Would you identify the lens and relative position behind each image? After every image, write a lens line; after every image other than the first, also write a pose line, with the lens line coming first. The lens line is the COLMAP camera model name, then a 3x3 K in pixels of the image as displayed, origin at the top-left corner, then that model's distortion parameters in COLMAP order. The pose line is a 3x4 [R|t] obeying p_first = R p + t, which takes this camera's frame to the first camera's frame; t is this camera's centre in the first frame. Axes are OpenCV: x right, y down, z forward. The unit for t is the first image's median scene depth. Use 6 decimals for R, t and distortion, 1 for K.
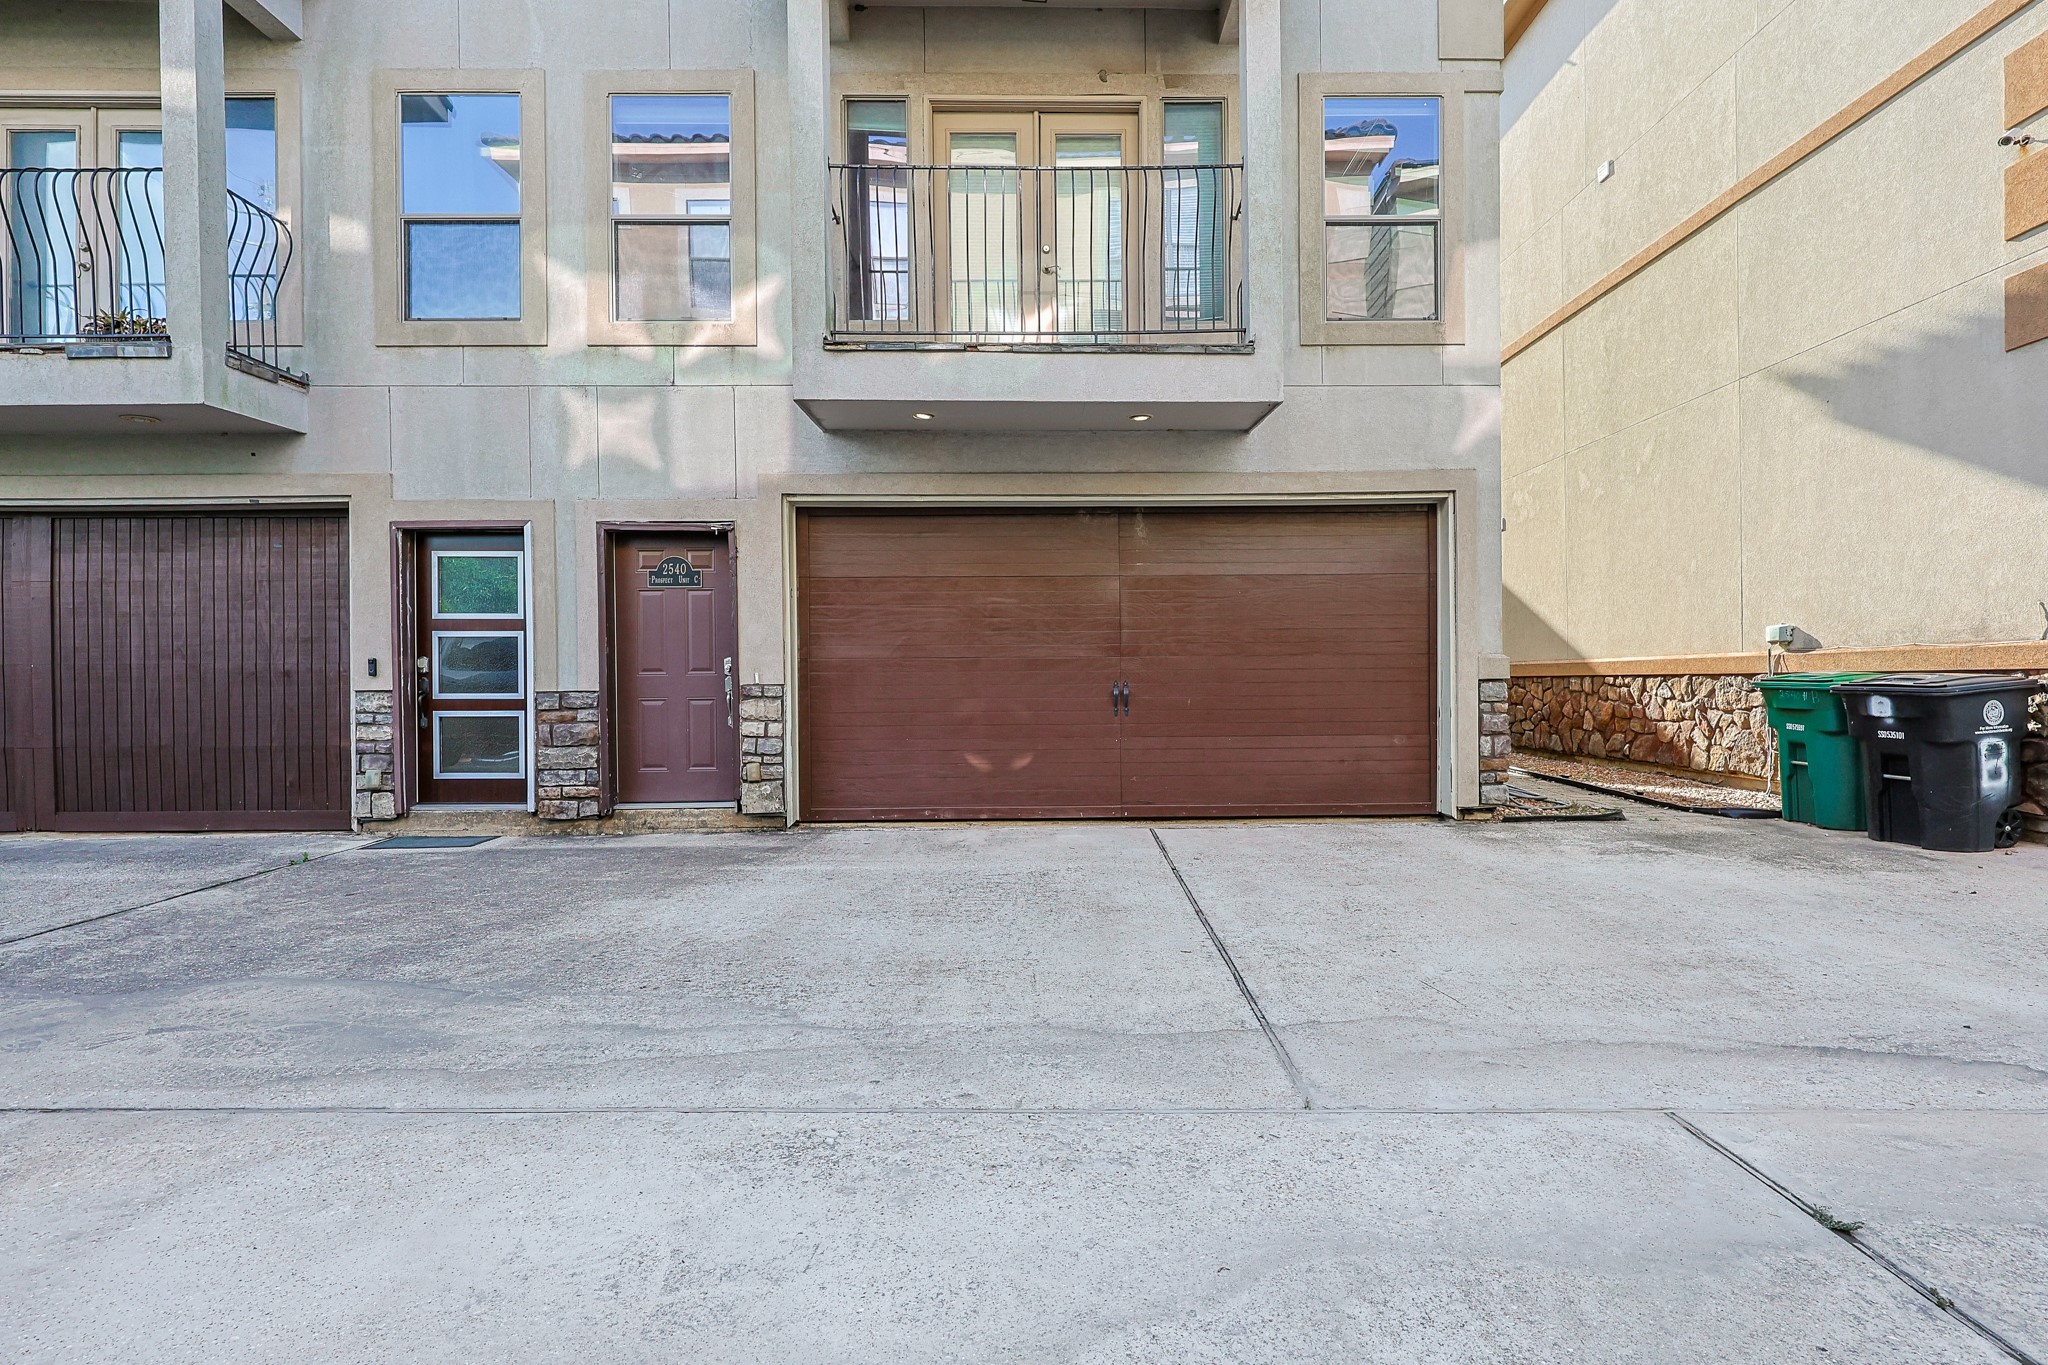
lens RADIAL K [[872.5, 0, 1013.7], [0, 872.5, 687.6], [0, 0, 1]] dist [-0.001640, 0.000346]
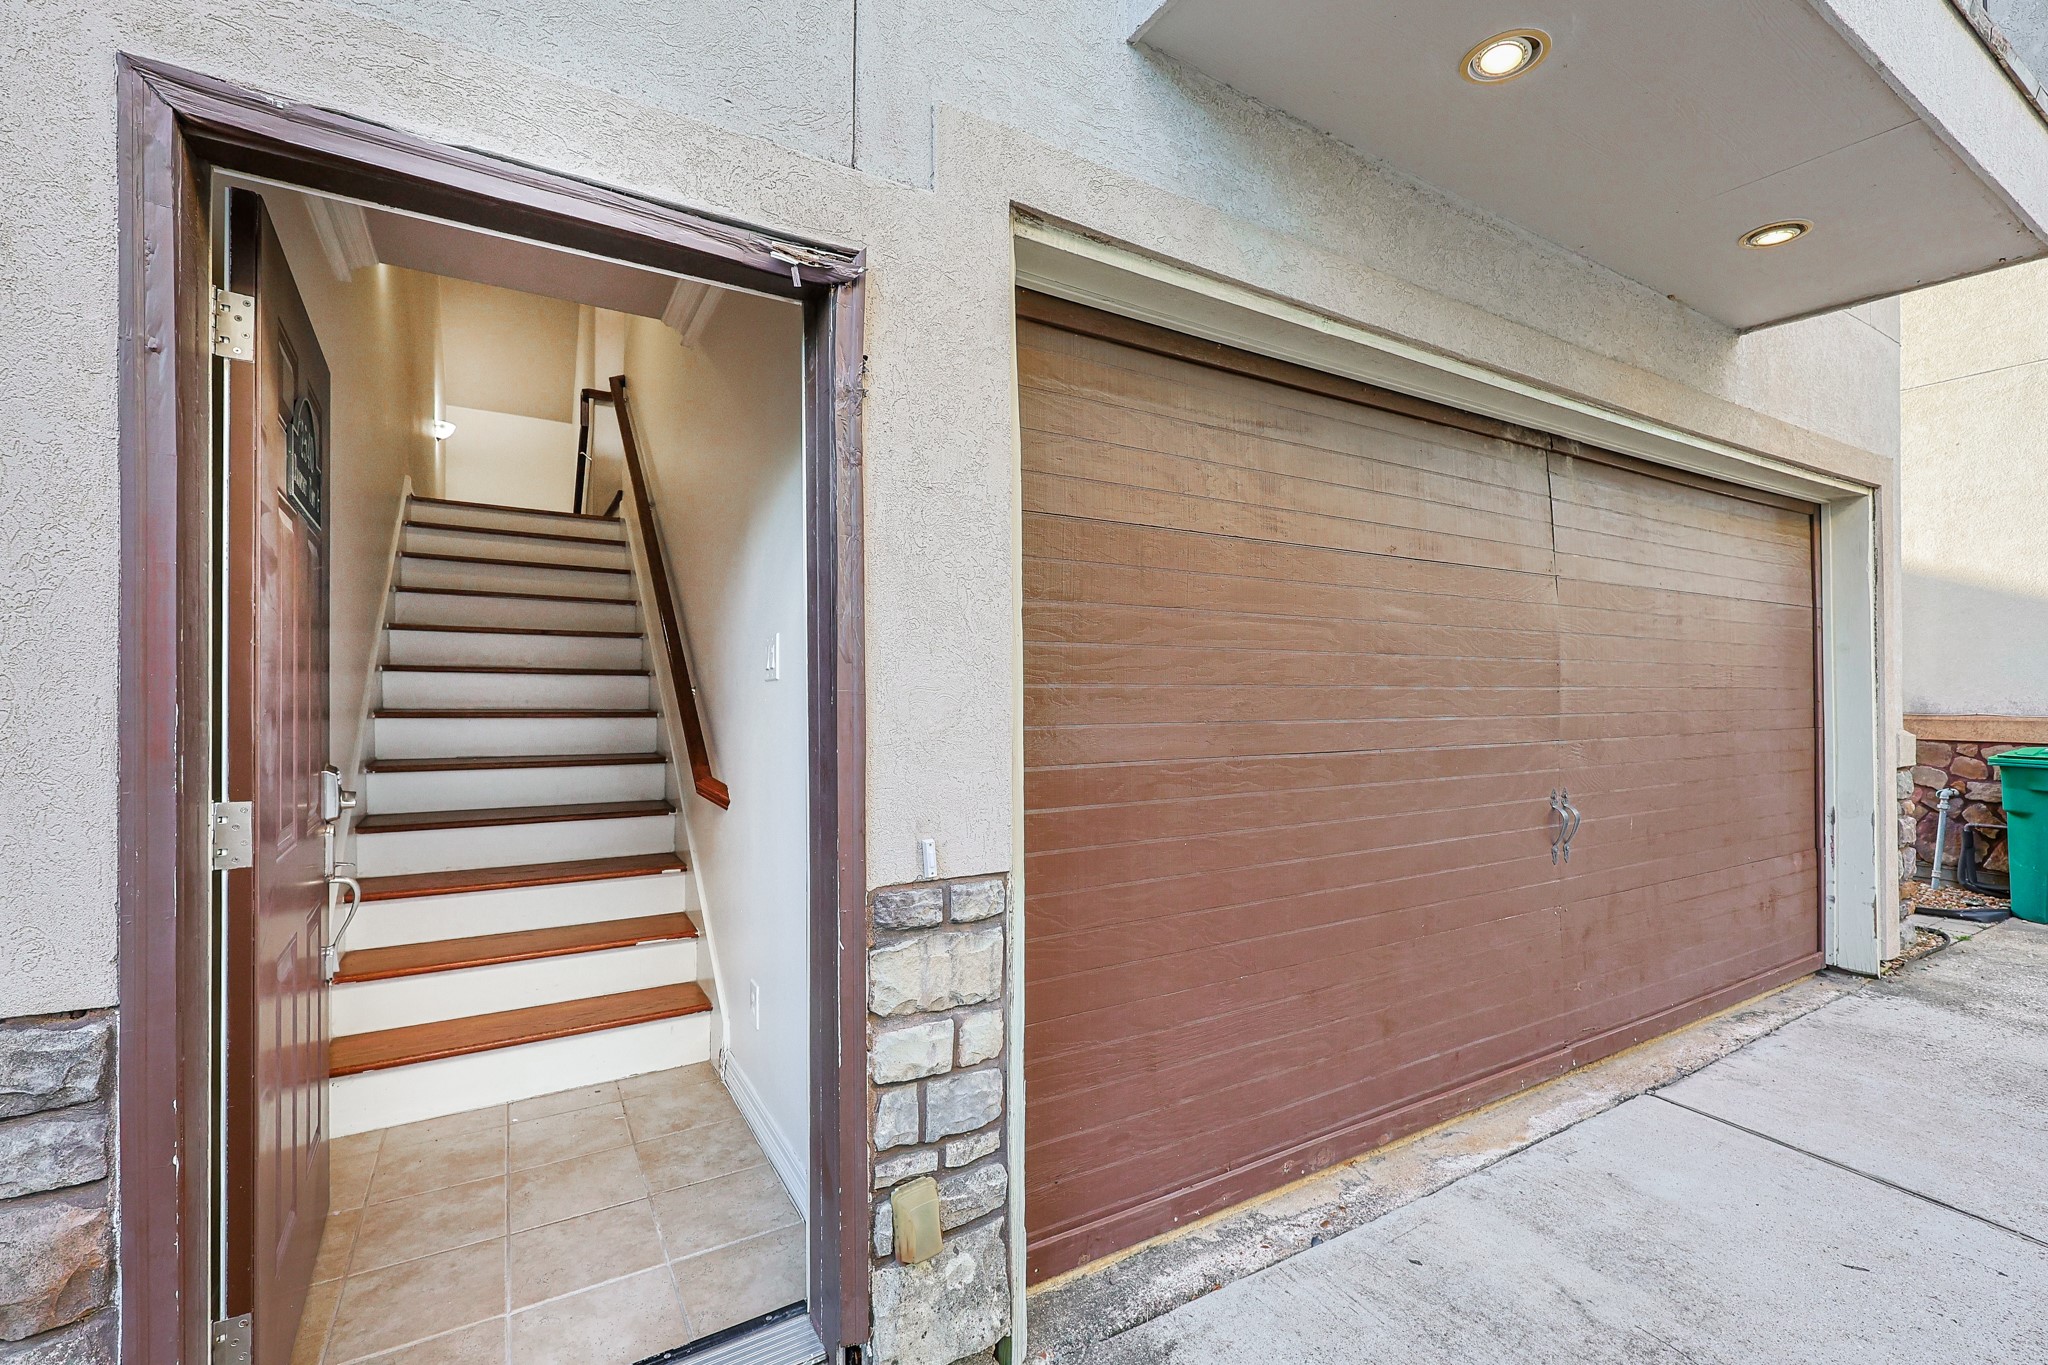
lens RADIAL K [[872.5, 0, 1013.7], [0, 872.5, 687.6], [0, 0, 1]] dist [-0.001640, 0.000346]
pose [[0.874225, 0.011665, 0.485382, -0.400816], [-0.001446, 0.999769, -0.021422, -0.057110], [-0.485520, 0.018026, 0.874040, 0.750811]]
